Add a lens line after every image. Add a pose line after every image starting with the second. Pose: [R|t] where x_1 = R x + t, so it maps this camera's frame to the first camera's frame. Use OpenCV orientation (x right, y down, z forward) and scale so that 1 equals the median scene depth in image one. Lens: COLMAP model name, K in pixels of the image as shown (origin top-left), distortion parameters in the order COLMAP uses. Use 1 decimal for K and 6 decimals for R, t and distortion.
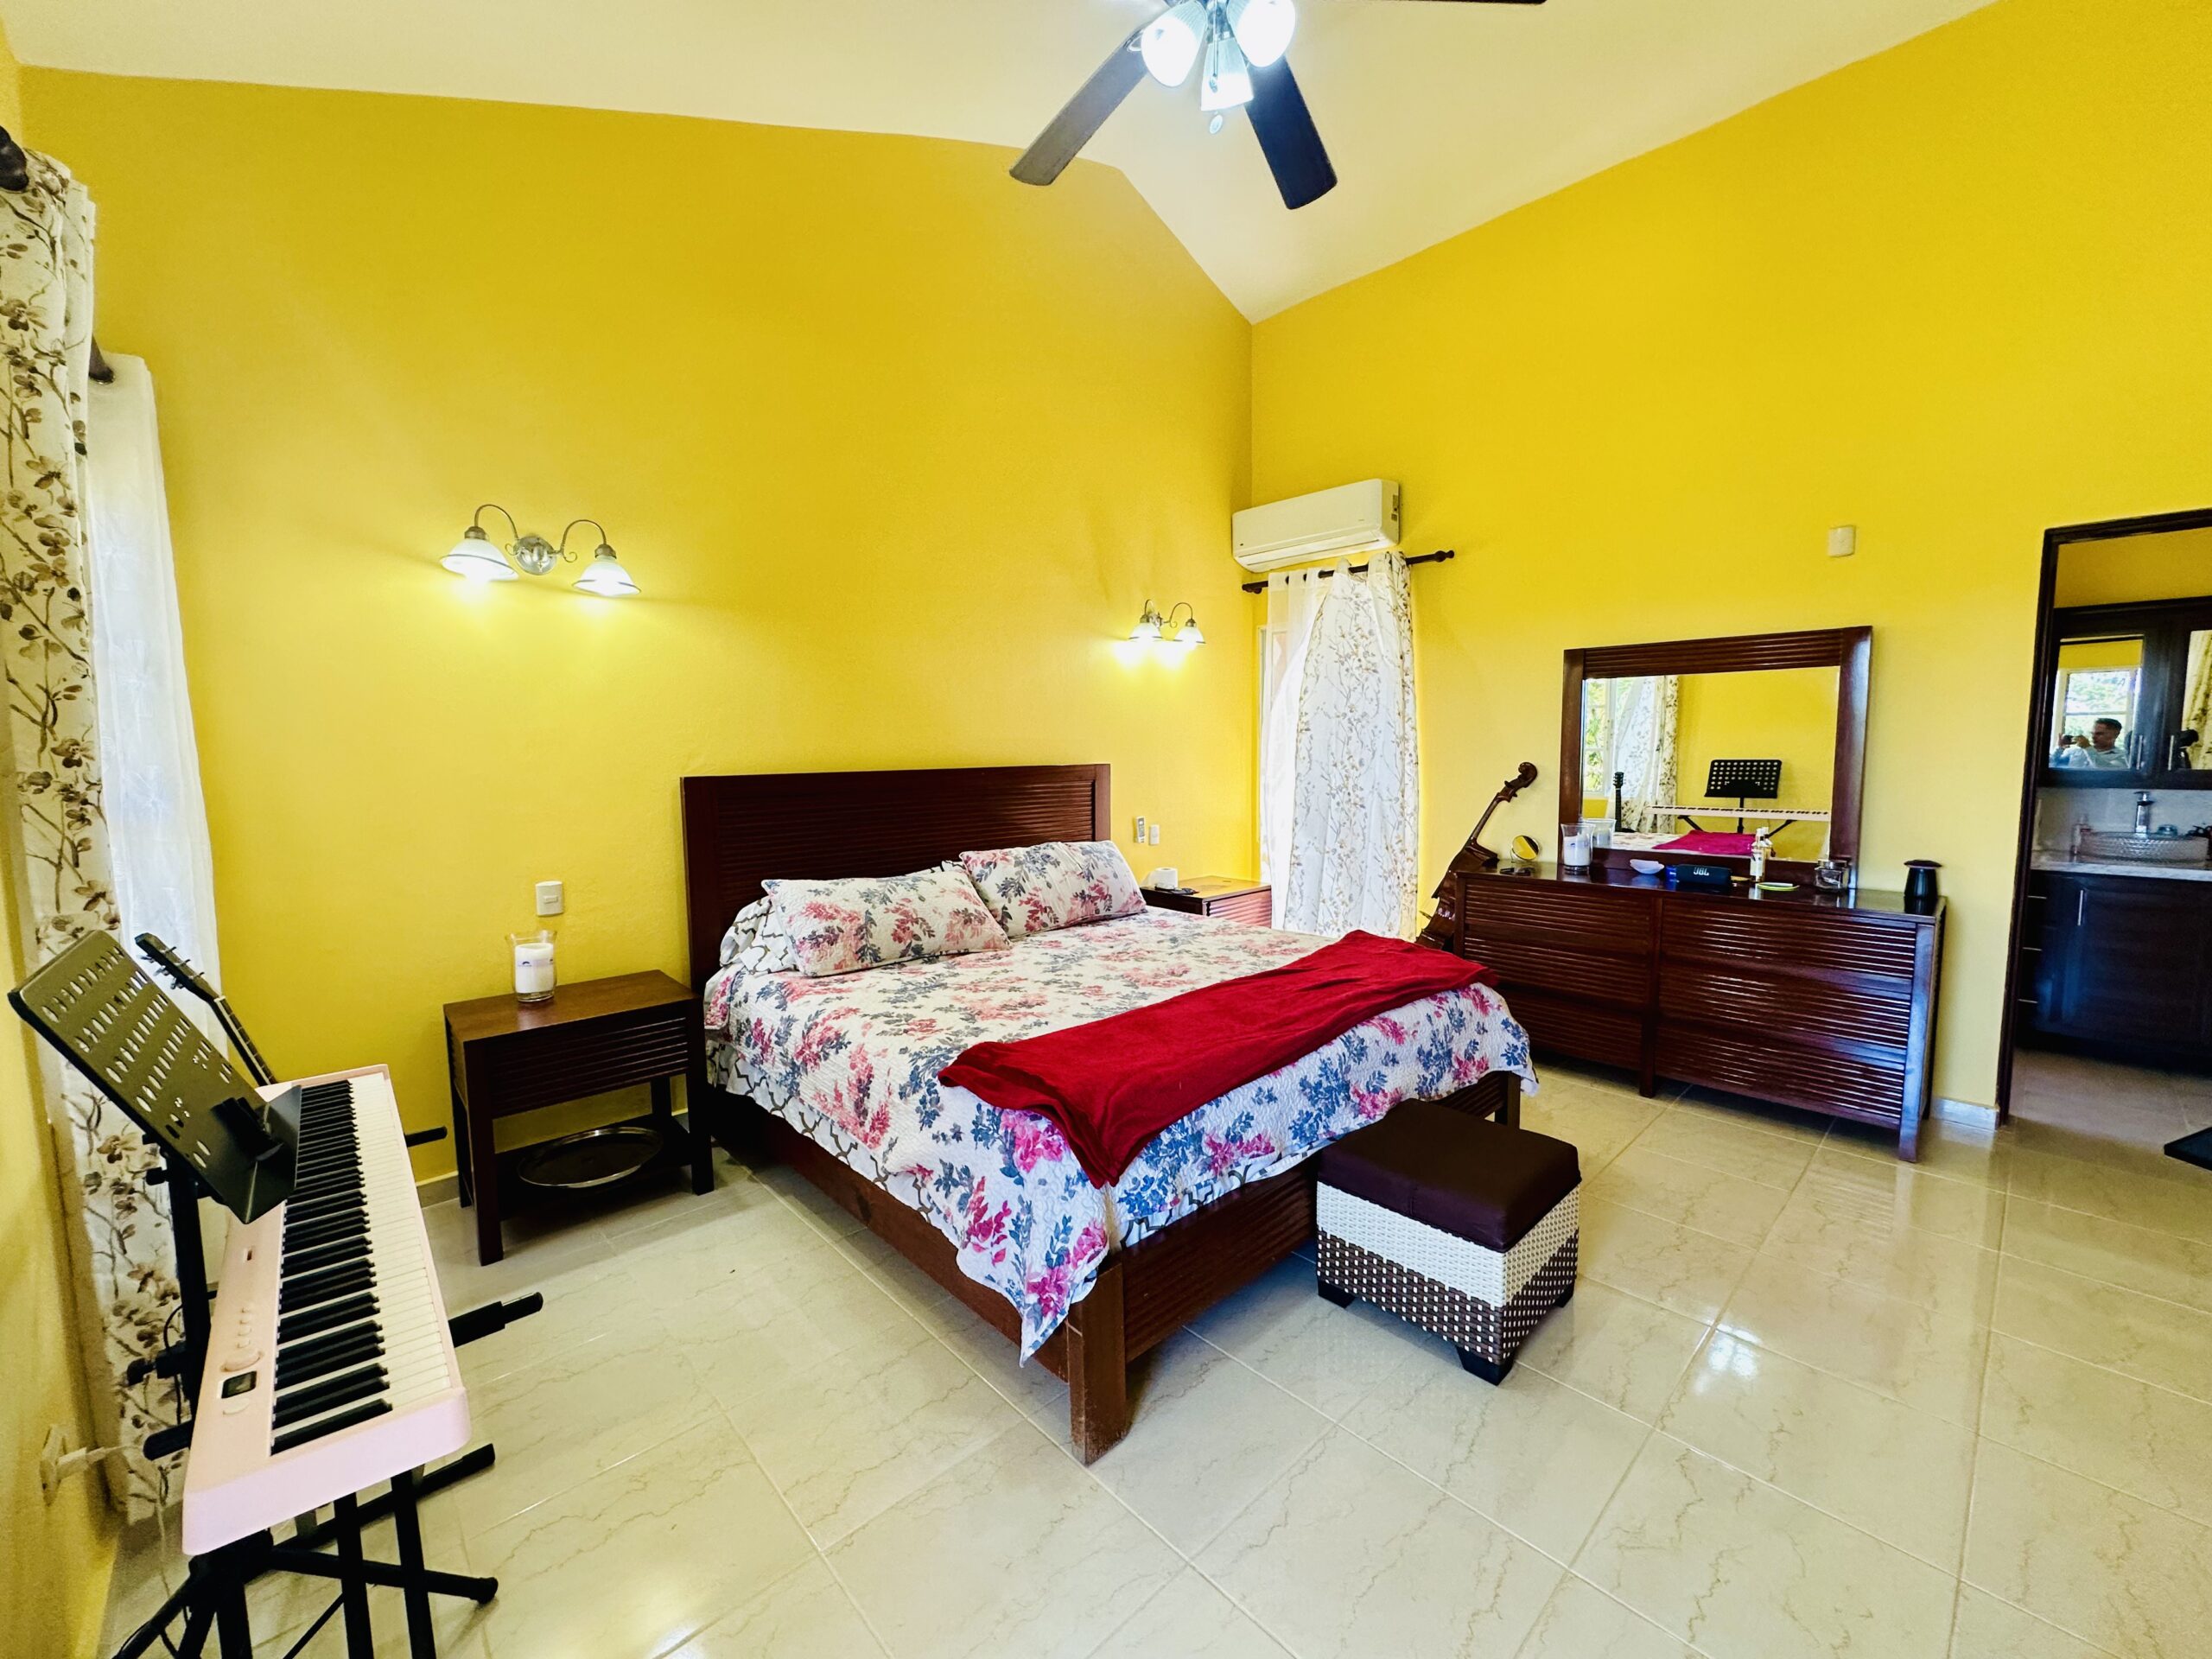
lens RADIAL K [[888.4, 0, 1110.6], [0, 888.4, 826.9], [0, 0, 1]] dist [-0.007340, 0.001446]
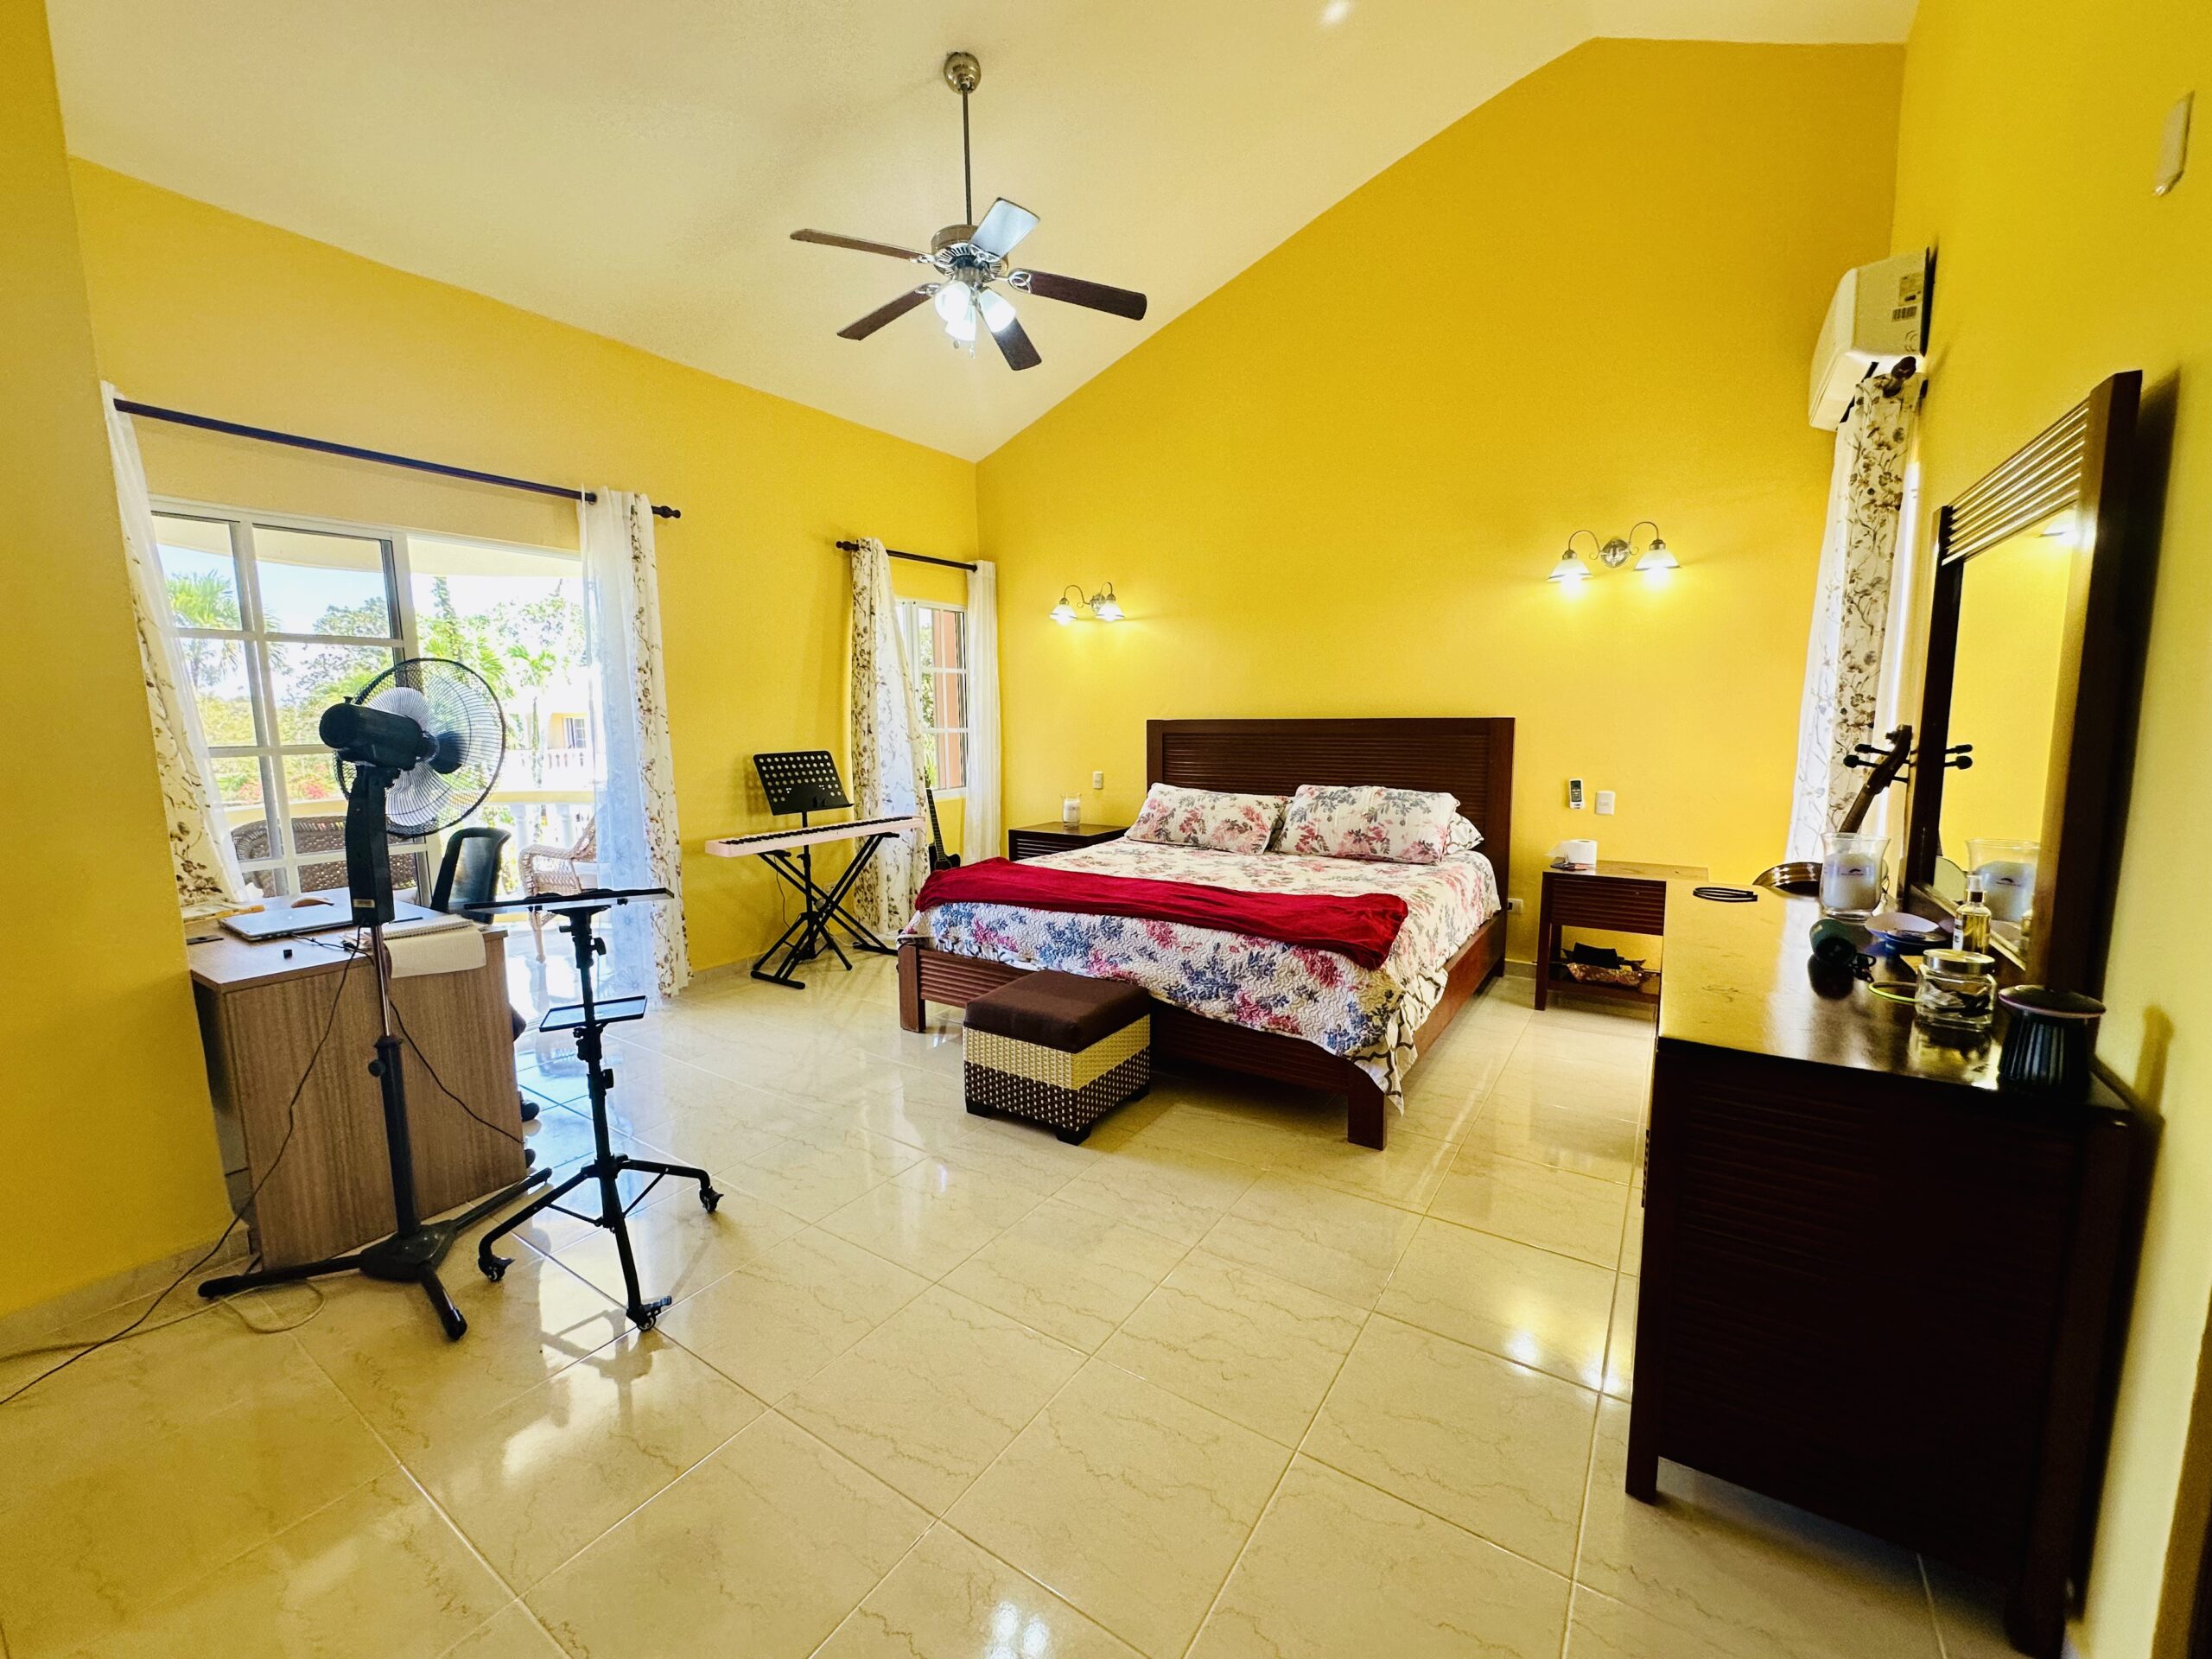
lens RADIAL K [[888.4, 0, 1108.6], [0, 888.4, 827.8], [0, 0, 1]] dist [-0.007340, 0.001446]
pose [[0.233827, 0.132699, -0.963180, 1.287720], [-0.082198, 0.989794, 0.116411, -0.046083], [0.968797, 0.051951, 0.242348, 0.554342]]
